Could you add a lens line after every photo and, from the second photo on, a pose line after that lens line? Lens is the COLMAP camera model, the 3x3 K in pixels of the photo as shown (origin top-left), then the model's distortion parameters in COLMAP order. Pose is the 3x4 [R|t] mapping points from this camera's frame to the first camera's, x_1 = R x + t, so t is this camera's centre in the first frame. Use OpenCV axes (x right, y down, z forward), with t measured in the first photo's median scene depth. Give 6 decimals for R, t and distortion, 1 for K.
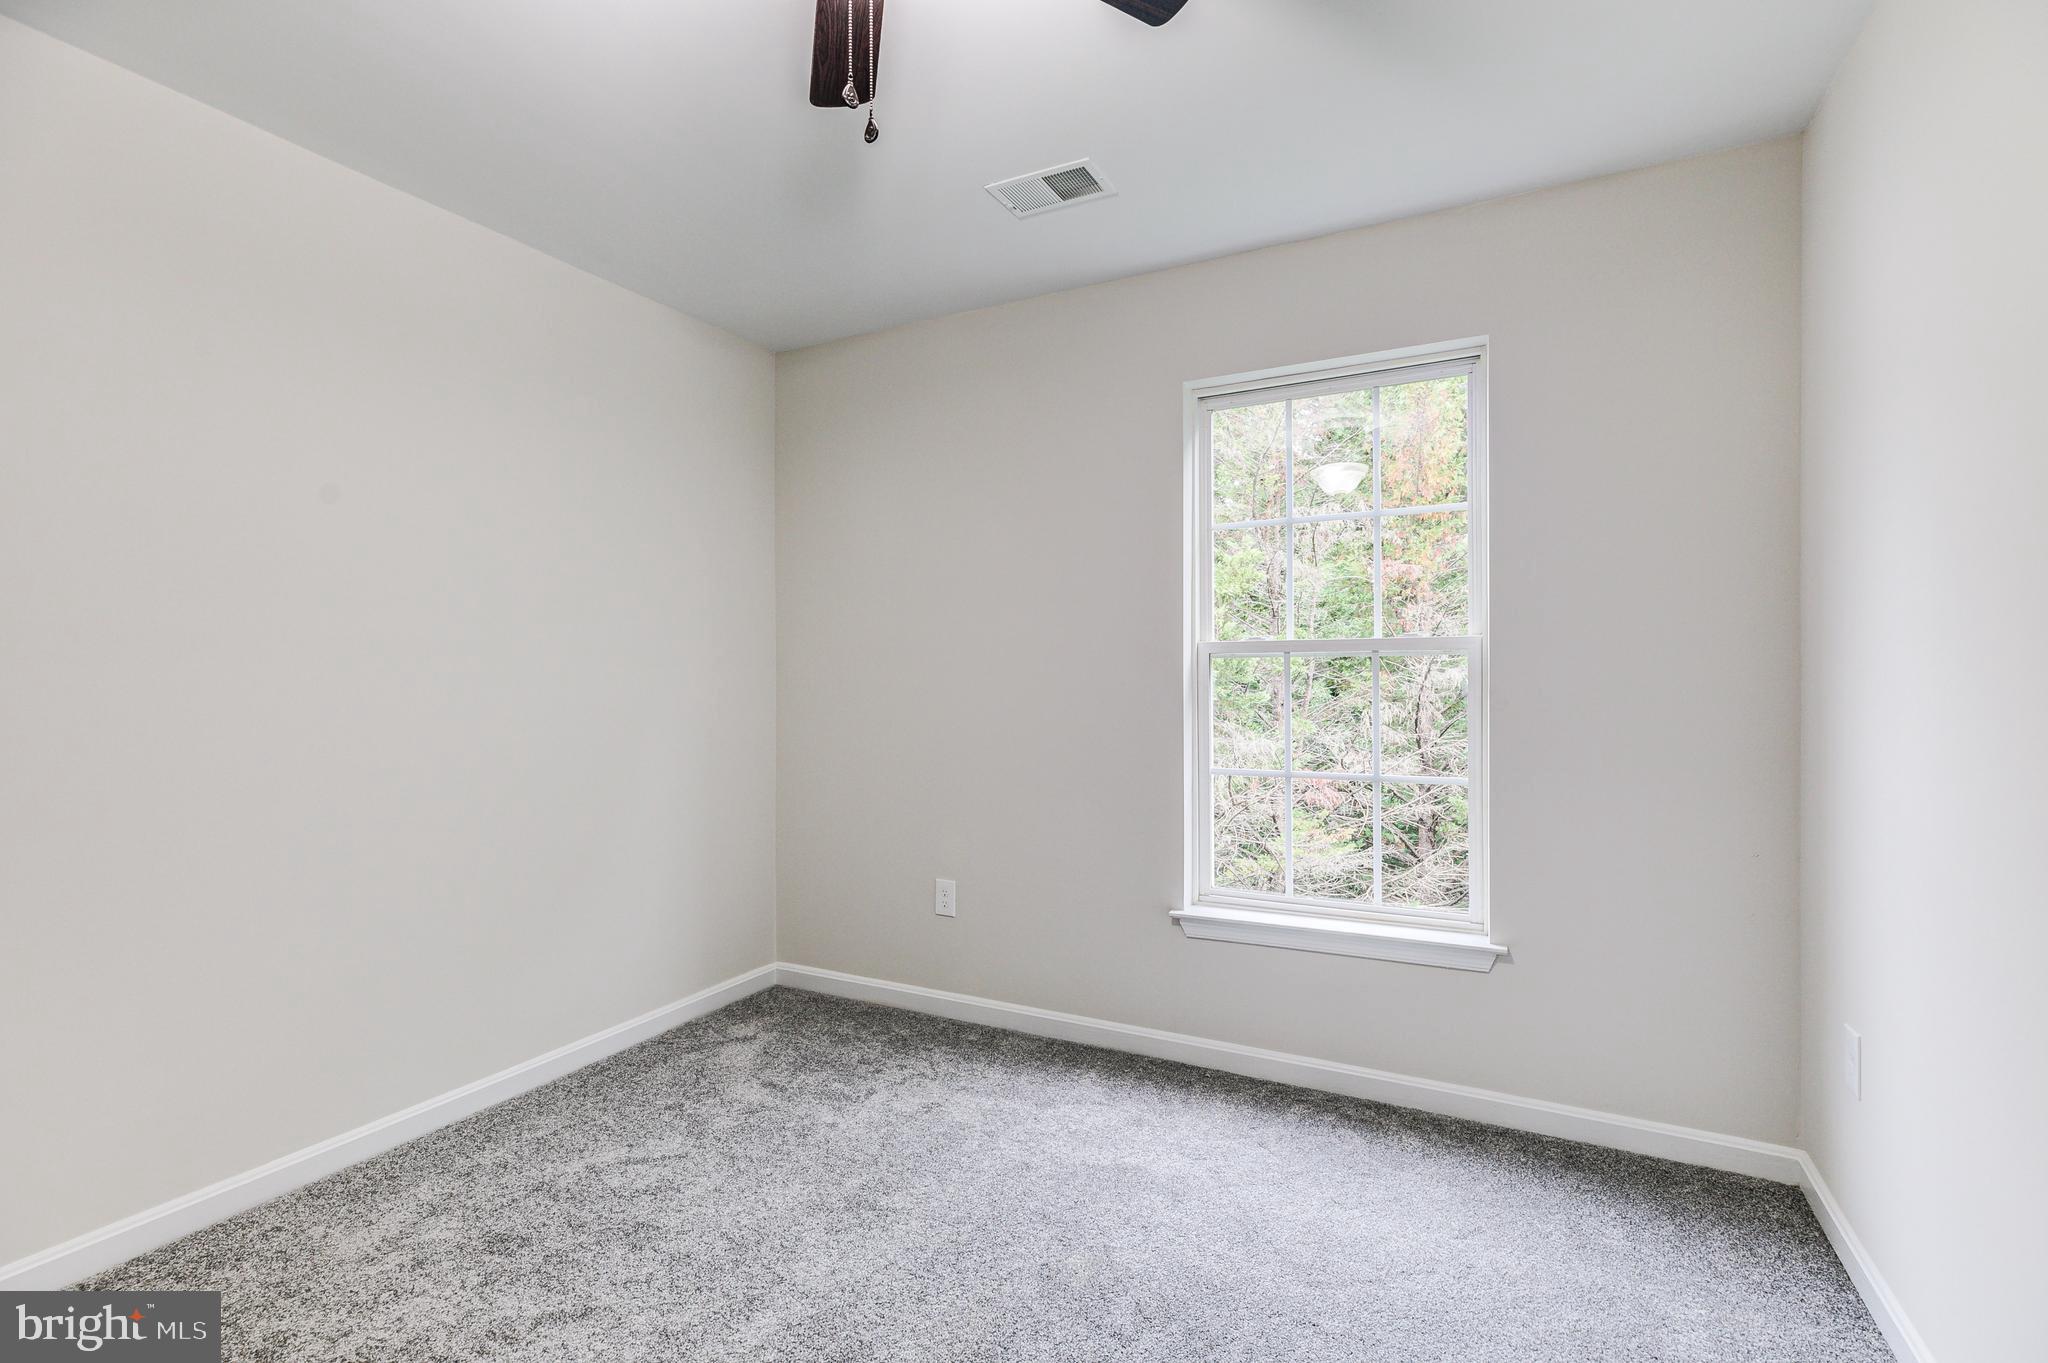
lens RADIAL K [[929.4, 0, 1036.9], [0, 929.4, 680.6], [0, 0, 1]] dist [0.011807, 0.000886]
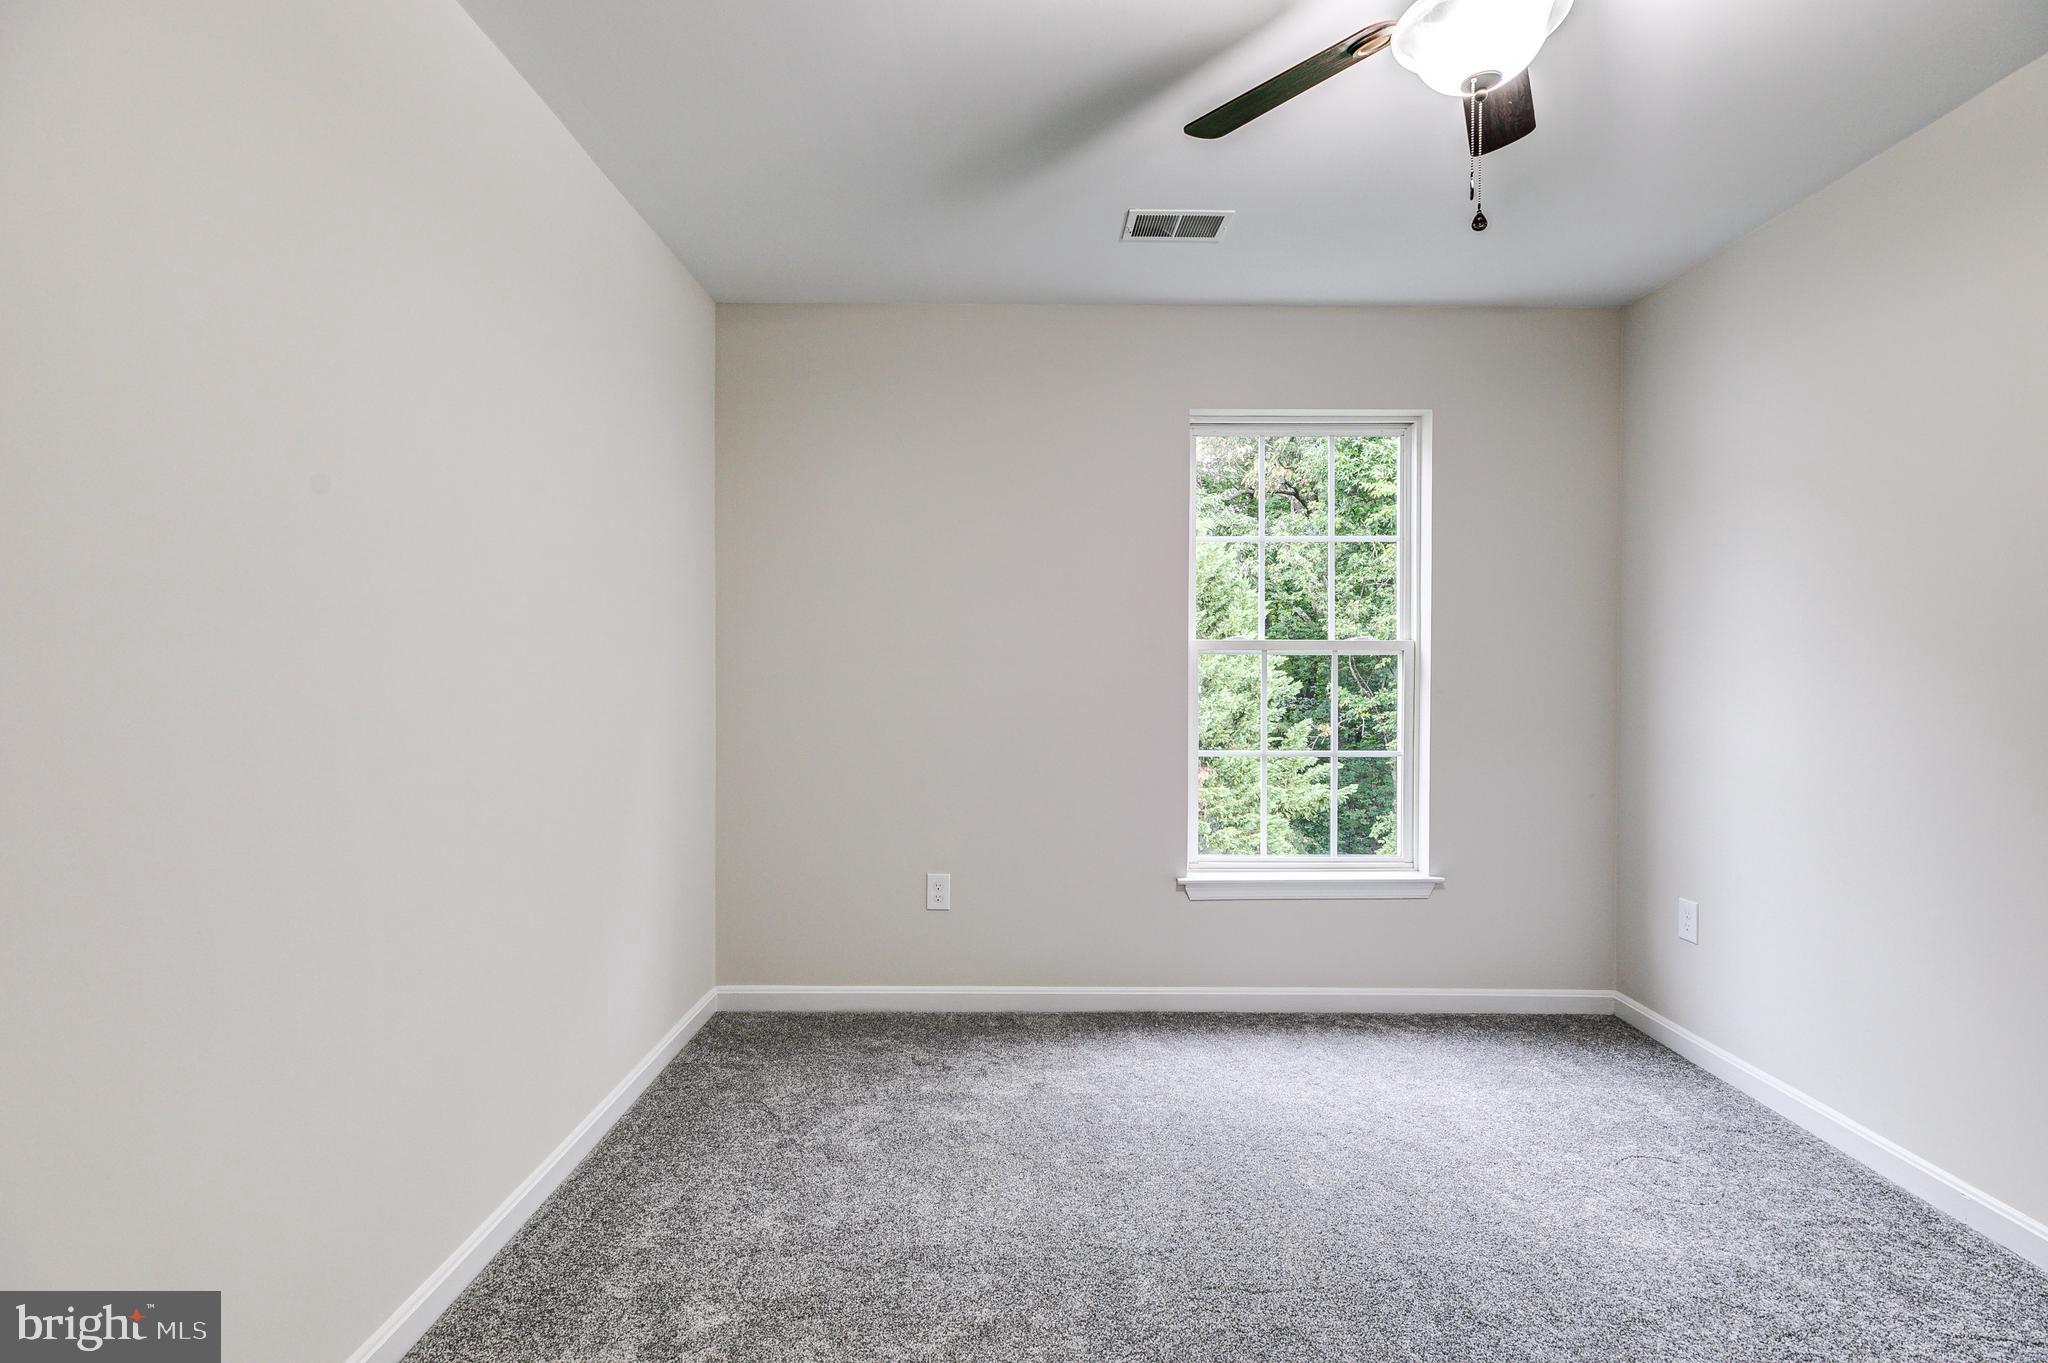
lens RADIAL K [[929.4, 0, 1044.6], [0, 929.4, 681.3], [0, 0, 1]] dist [0.011807, 0.000886]
pose [[0.889114, 0.001139, 0.457684, -0.544951], [-0.003067, 0.999989, 0.003469, 0.005579], [-0.457675, -0.004488, 0.889108, 0.079881]]
